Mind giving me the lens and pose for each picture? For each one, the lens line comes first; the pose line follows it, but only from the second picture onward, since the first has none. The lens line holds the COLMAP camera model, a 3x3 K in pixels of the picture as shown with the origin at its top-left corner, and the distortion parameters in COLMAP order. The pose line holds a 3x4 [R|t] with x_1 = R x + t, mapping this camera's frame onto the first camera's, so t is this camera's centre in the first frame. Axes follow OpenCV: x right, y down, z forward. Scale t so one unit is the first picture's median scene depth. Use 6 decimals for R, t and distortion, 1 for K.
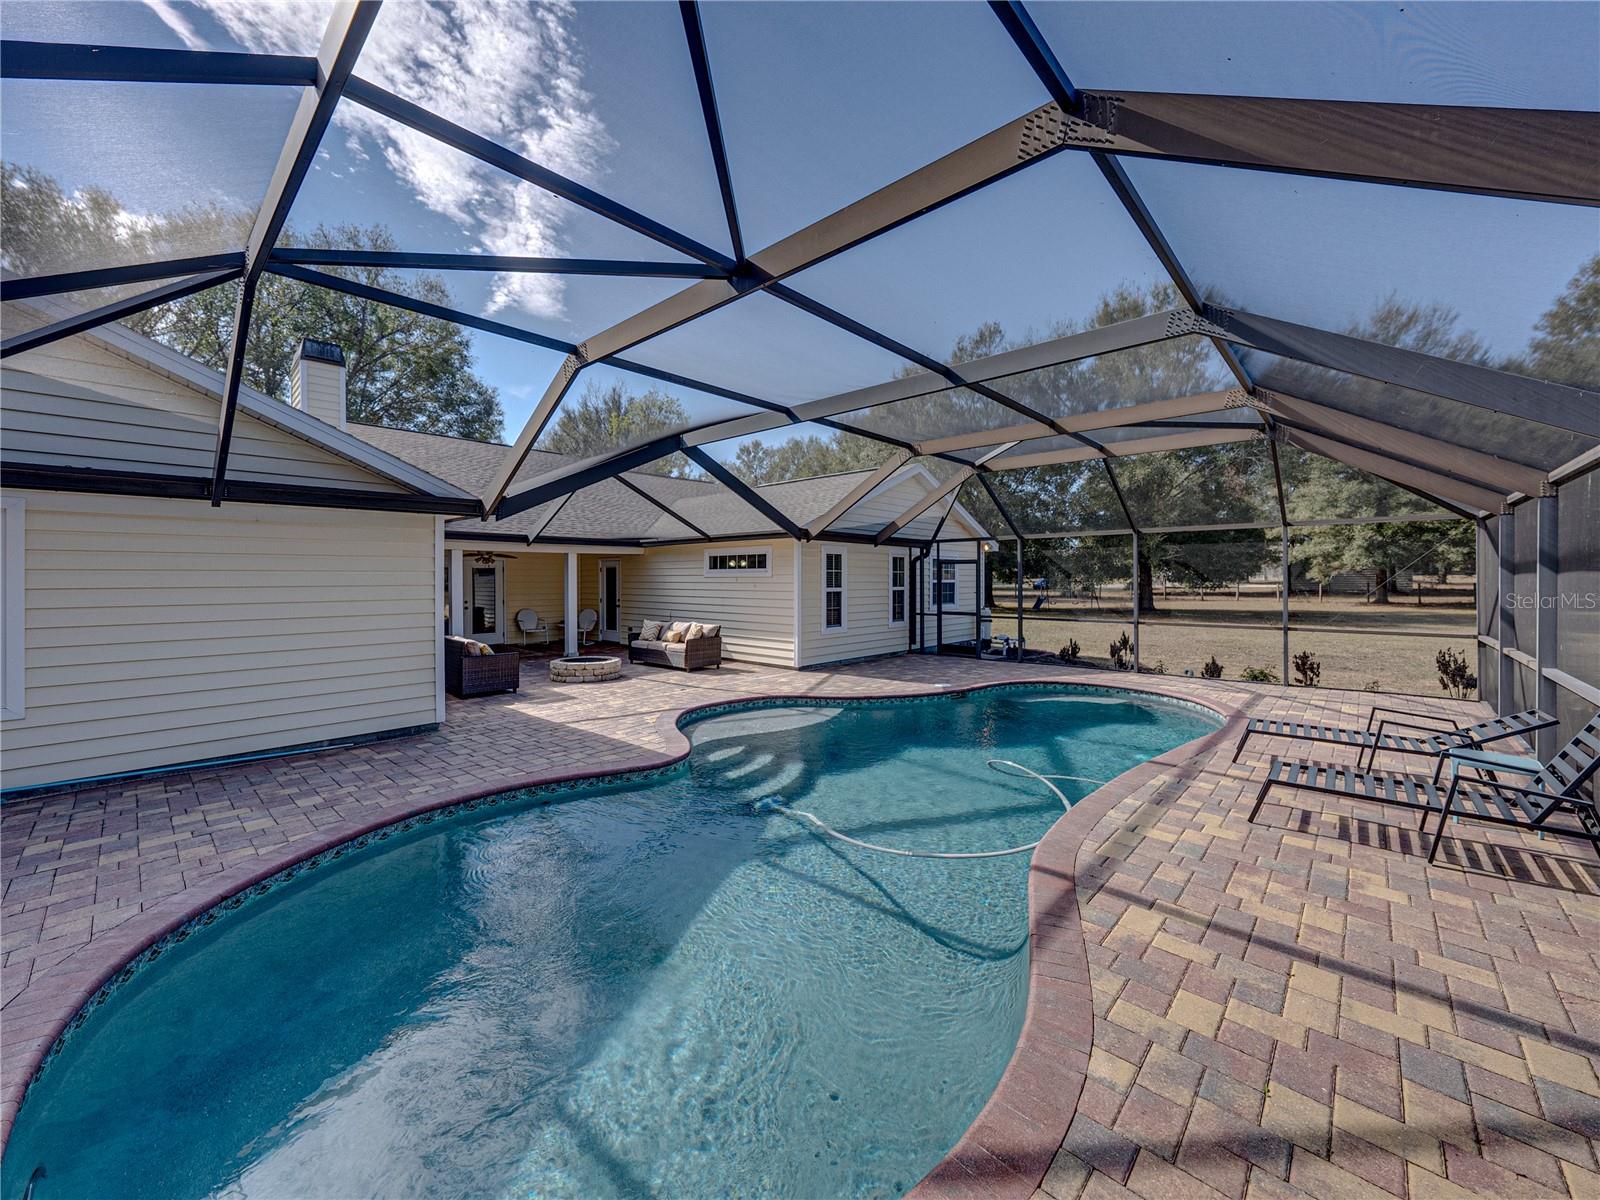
lens RADIAL K [[622.3, 0, 802.5], [0, 622.3, 573.7], [0, 0, 1]] dist [0.001341, -0.000094]
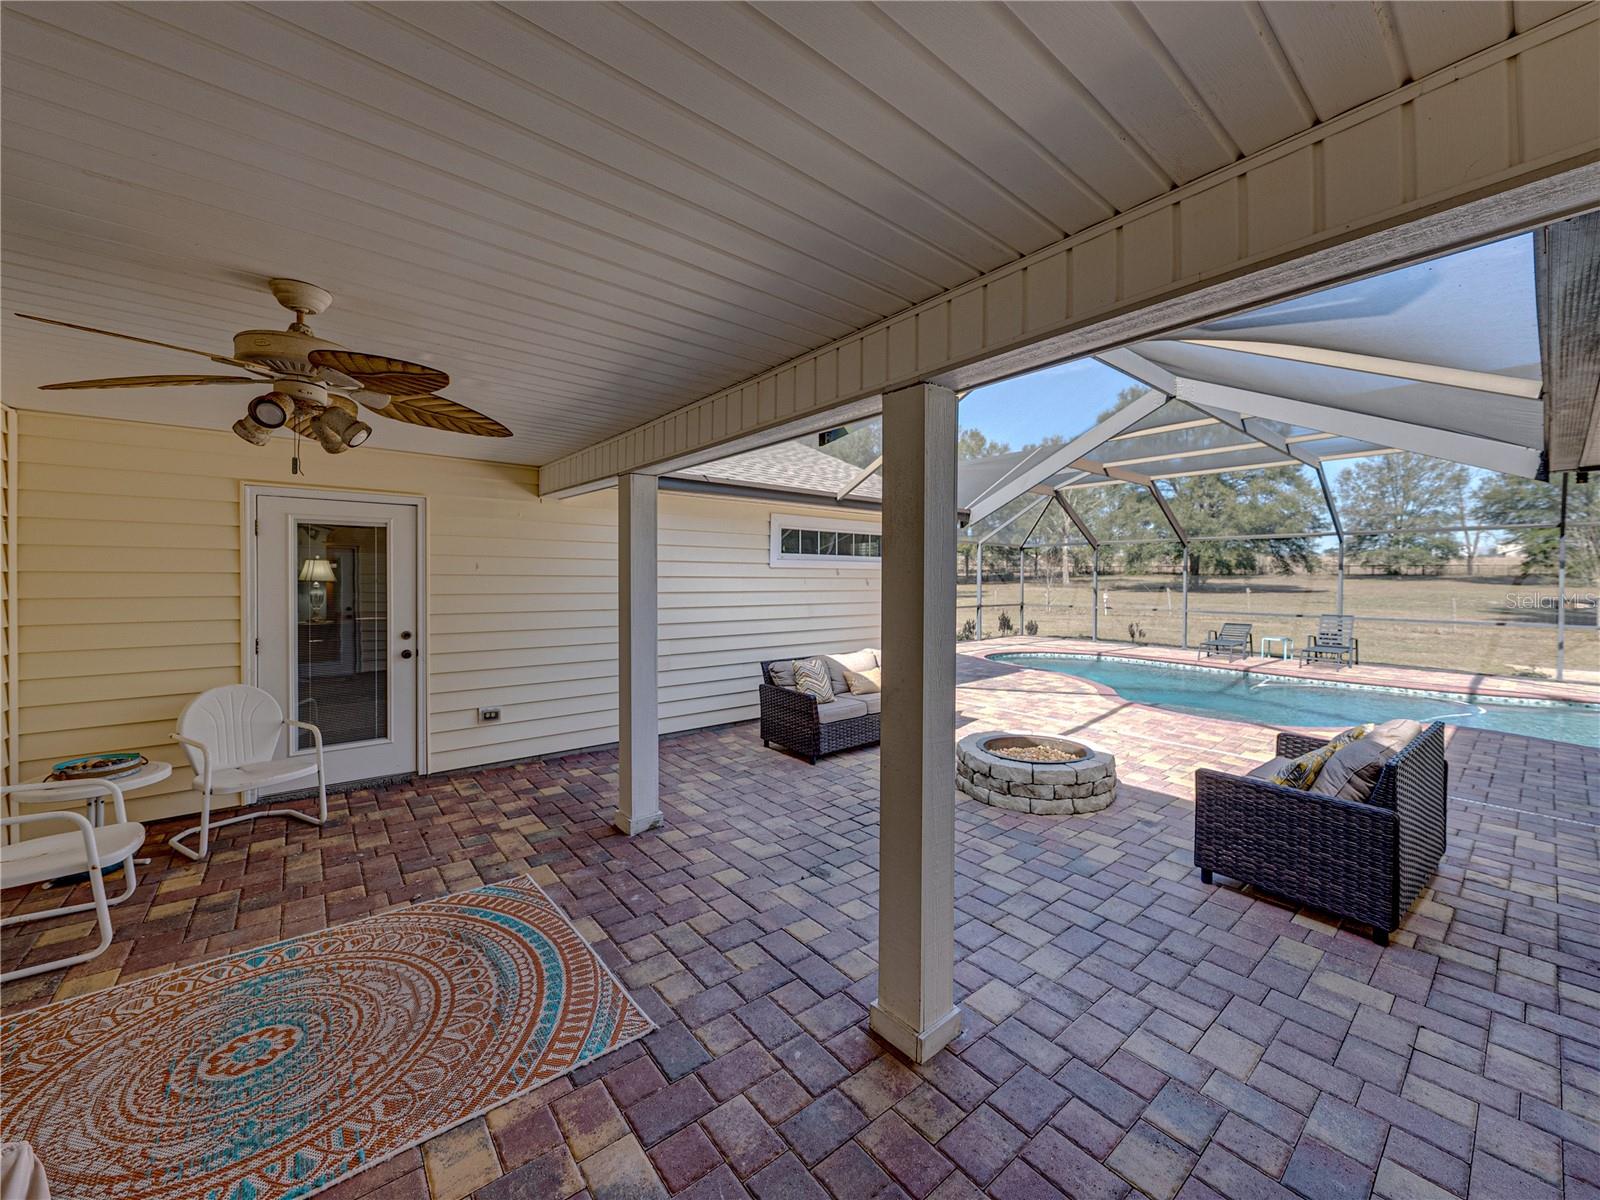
lens RADIAL K [[612.6, 0, 803.9], [0, 612.6, 582.9], [0, 0, 1]] dist [-0.000988, -0.000091]
pose [[0.144191, -0.005580, 0.989534, -0.634005], [-0.014321, 0.999868, 0.007725, 0.013339], [-0.989446, -0.015285, 0.144092, 0.854059]]
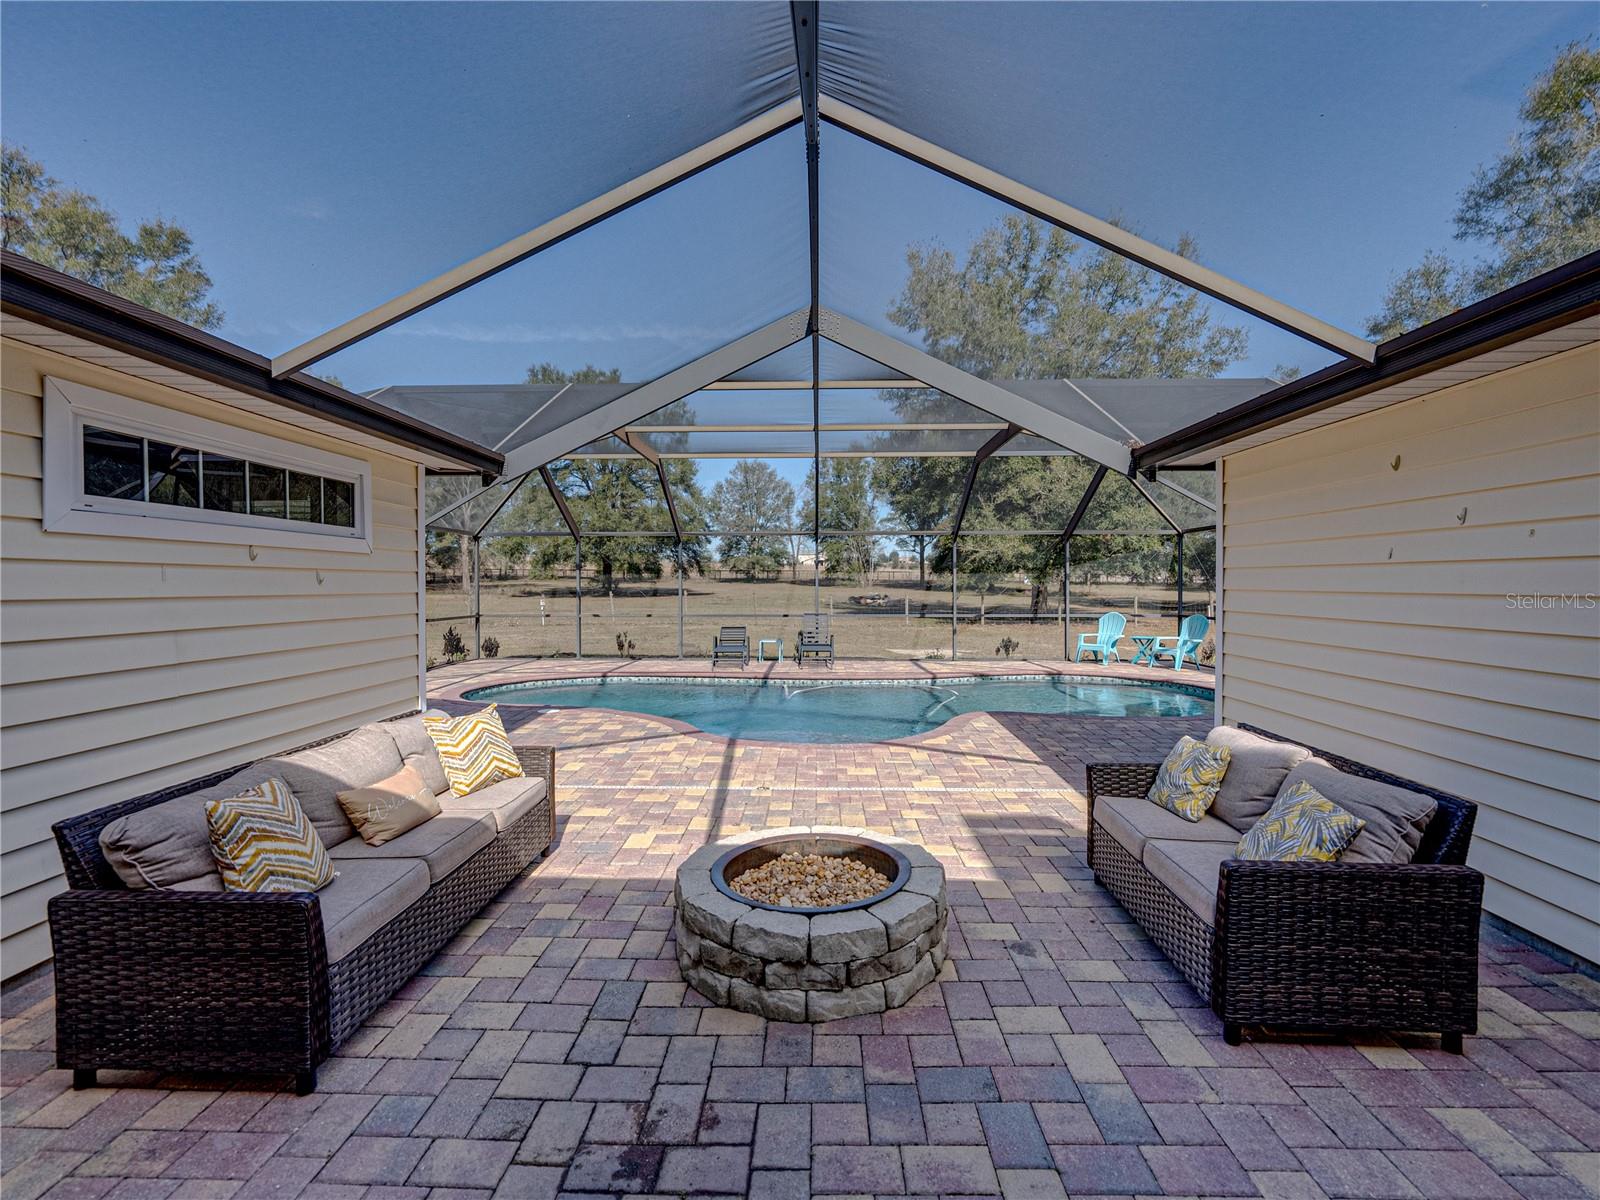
lens RADIAL K [[721.4, 0, 799.5], [0, 721.4, 592.9], [0, 0, 1]] dist [0.000316, 0.000027]
pose [[-0.652767, -0.005346, 0.757540, -0.440974], [-0.003056, 0.999986, 0.004424, 0.020639], [-0.757552, 0.000573, -0.652774, 0.923640]]
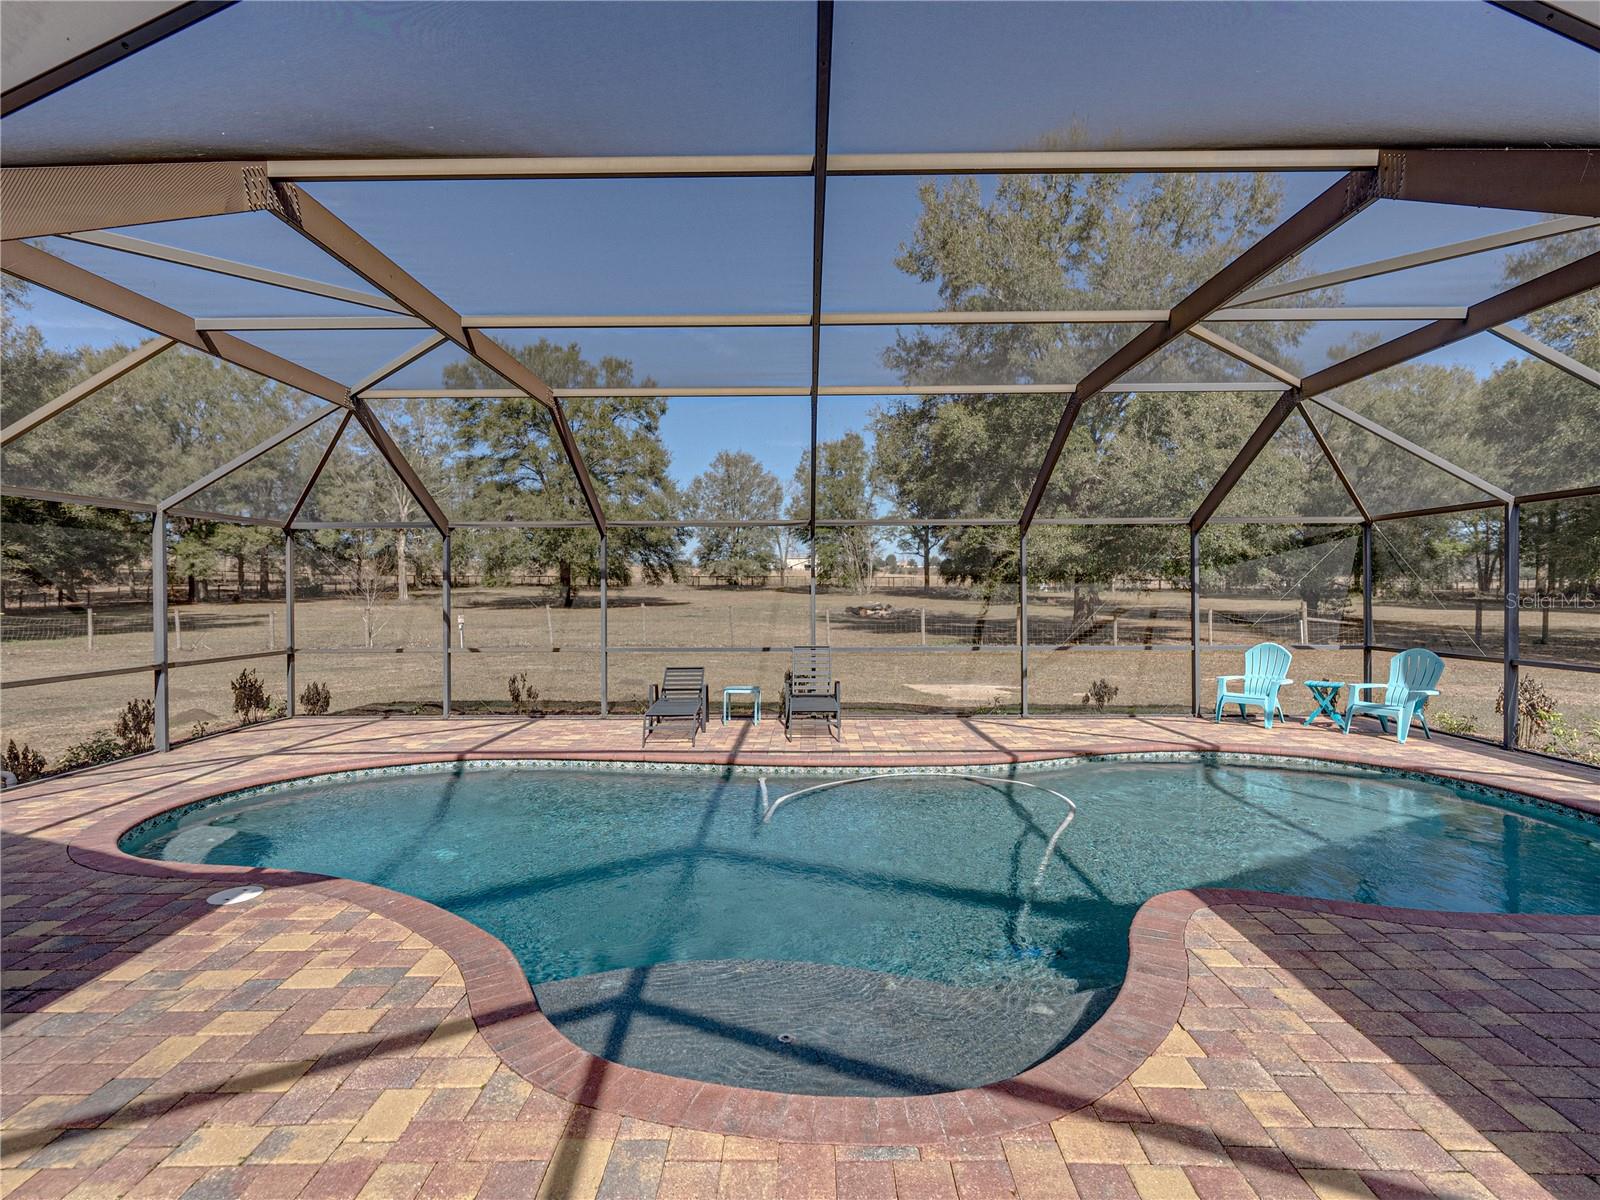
lens RADIAL K [[781.1, 0, 800.0], [0, 781.1, 600.0], [0, 0, 1]] dist [0.001190, 0.000344]
pose [[-0.663940, -0.003141, 0.747780, -0.213607], [0.000344, 0.999990, 0.004506, 0.008636], [-0.747786, 0.003249, -0.663932, 0.725340]]
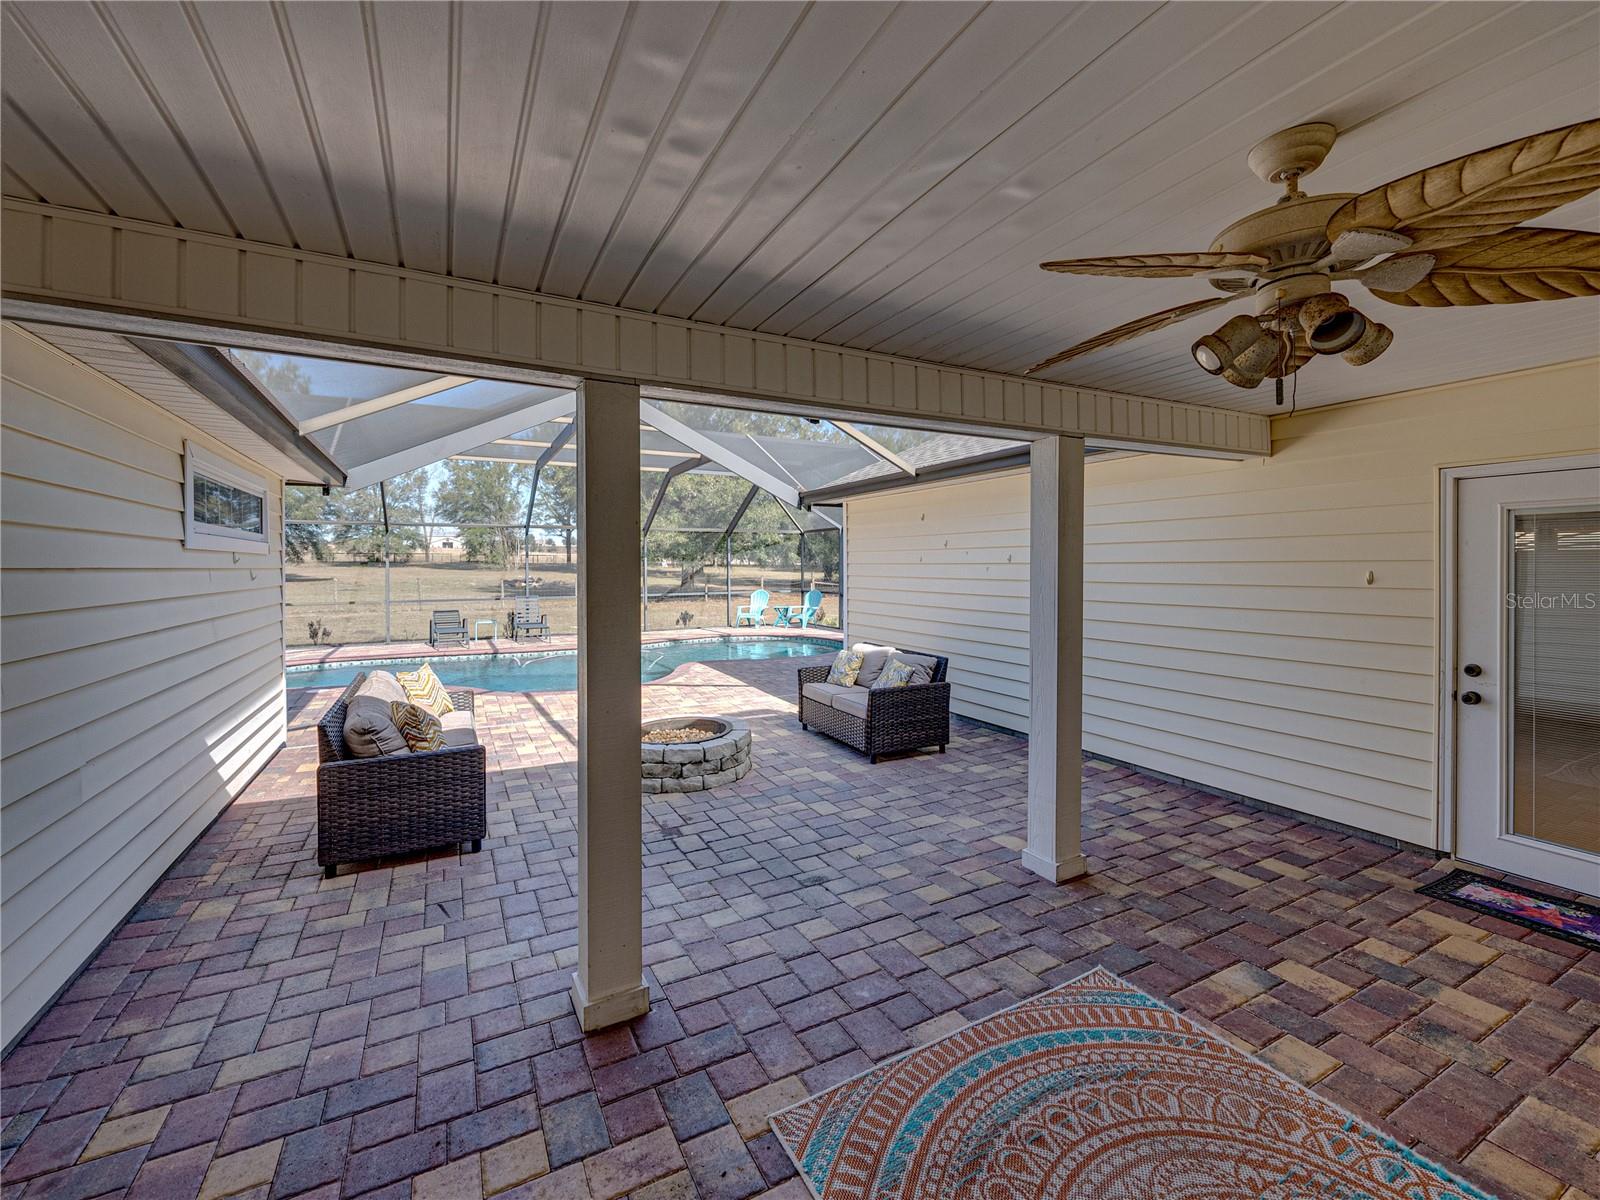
lens RADIAL K [[674.3, 0, 799.5], [0, 674.3, 572.4], [0, 0, 1]] dist [-0.000784, -0.000220]
pose [[-0.940312, 0.004814, 0.340279, -0.472549], [0.005885, 0.999980, 0.002118, 0.015497], [-0.340262, 0.003994, -0.940322, 1.118069]]
